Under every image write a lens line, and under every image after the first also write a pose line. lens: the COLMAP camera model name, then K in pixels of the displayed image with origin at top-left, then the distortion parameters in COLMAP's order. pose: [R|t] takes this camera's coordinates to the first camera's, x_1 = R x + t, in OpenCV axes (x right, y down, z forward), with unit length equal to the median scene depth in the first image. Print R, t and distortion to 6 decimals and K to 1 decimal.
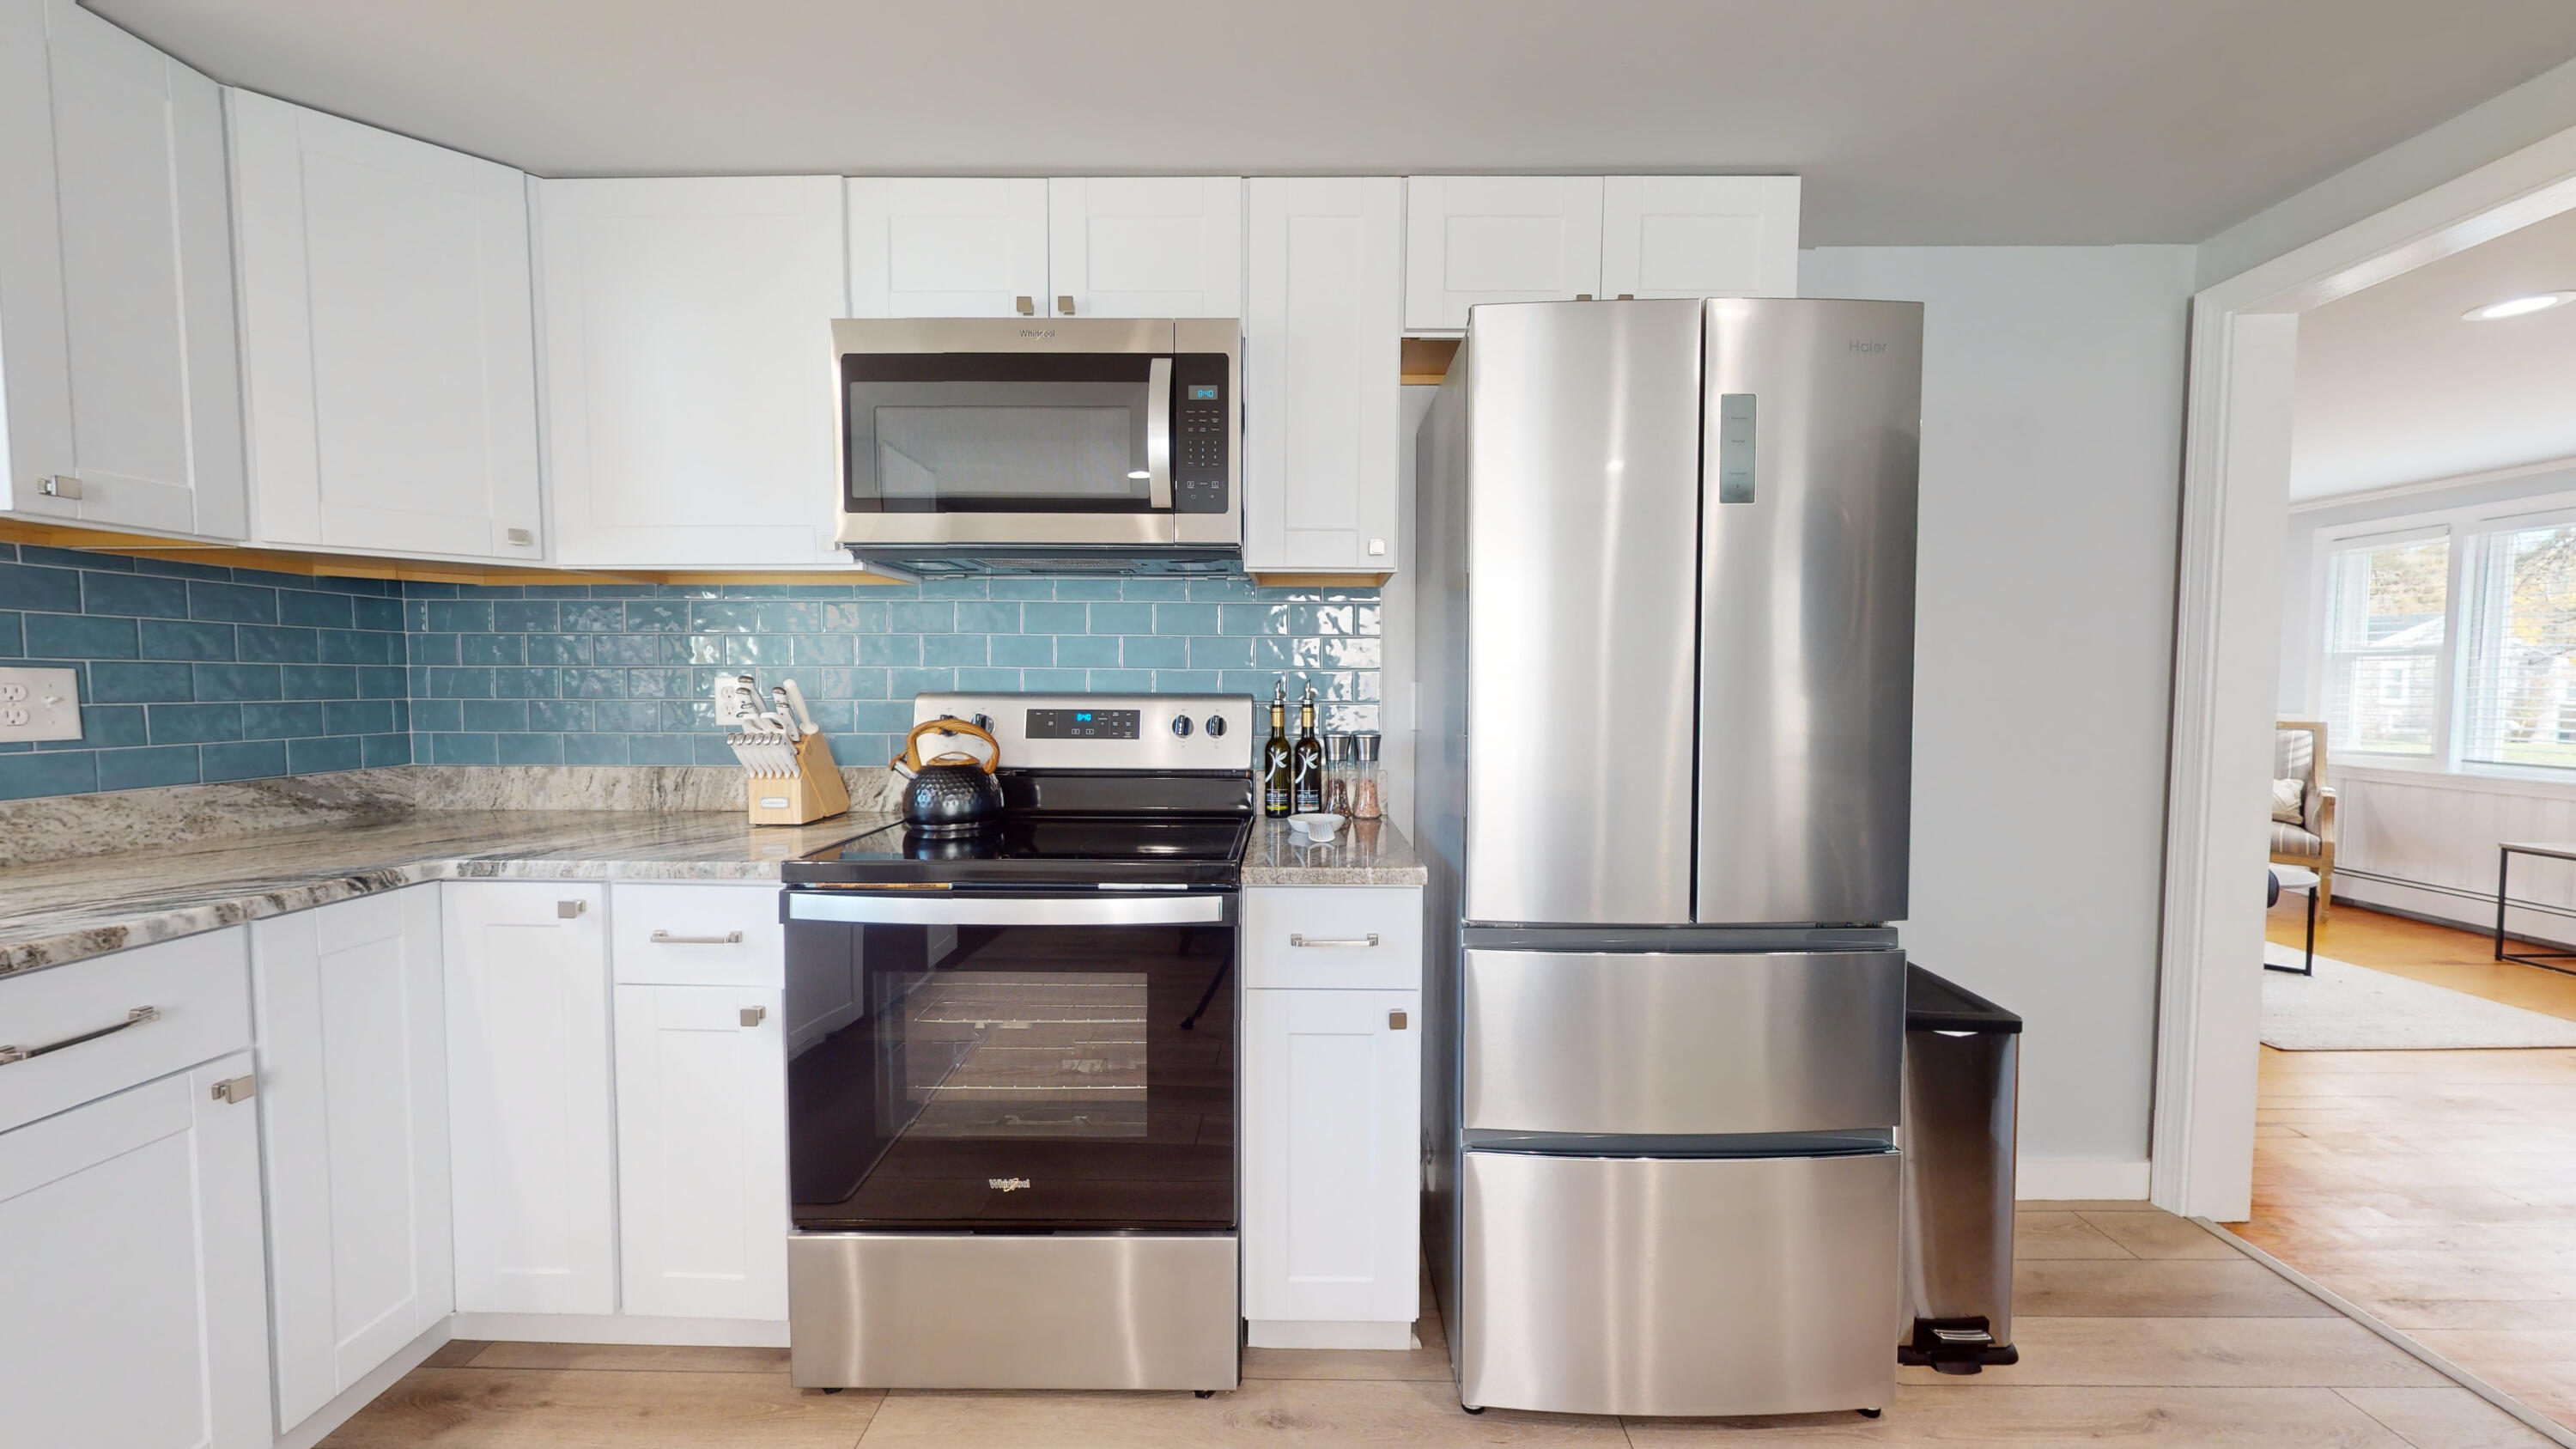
lens RADIAL K [[939.3, 0, 1297.3], [0, 939.3, 726.3], [0, 0, 1]] dist [-0.000554, -0.000071]
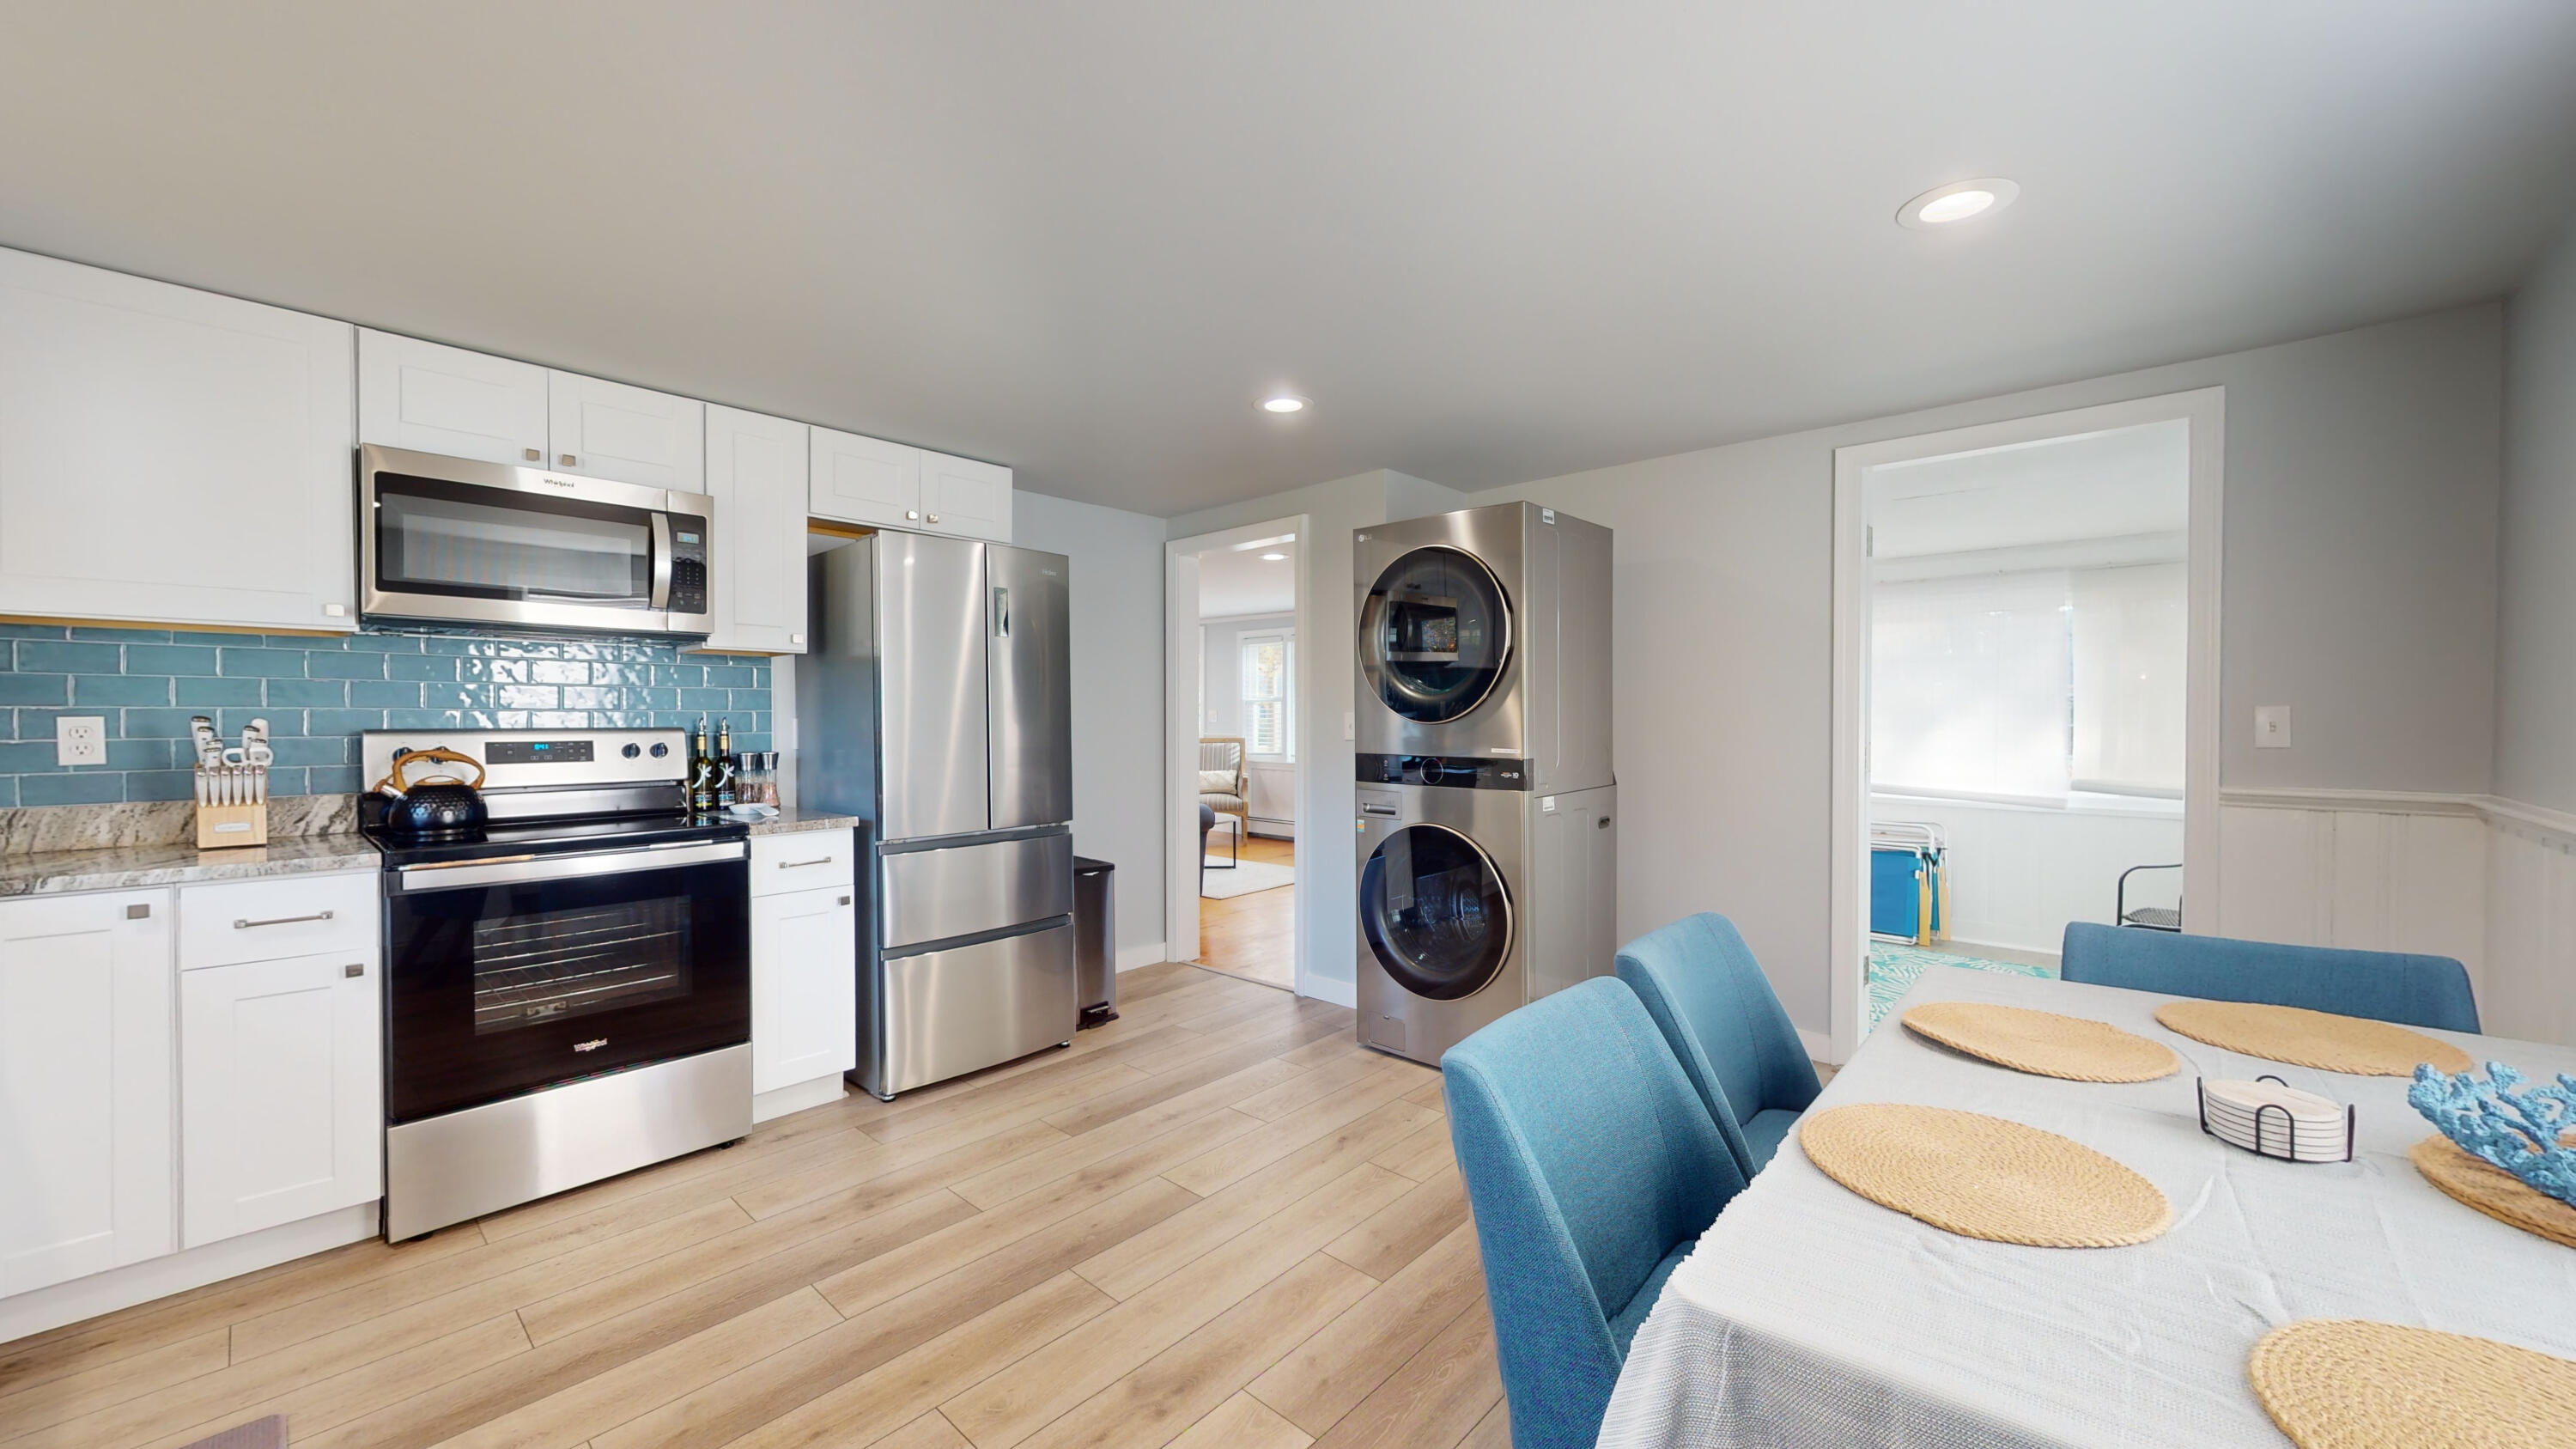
lens RADIAL K [[939.3, 0, 1292.2], [0, 939.3, 721.1], [0, 0, 1]] dist [-0.000554, -0.000071]
pose [[0.660696, -0.007000, 0.750621, -0.108434], [0.038720, 0.998943, -0.024766, 0.005917], [-0.749654, 0.045427, 0.660269, -0.140738]]
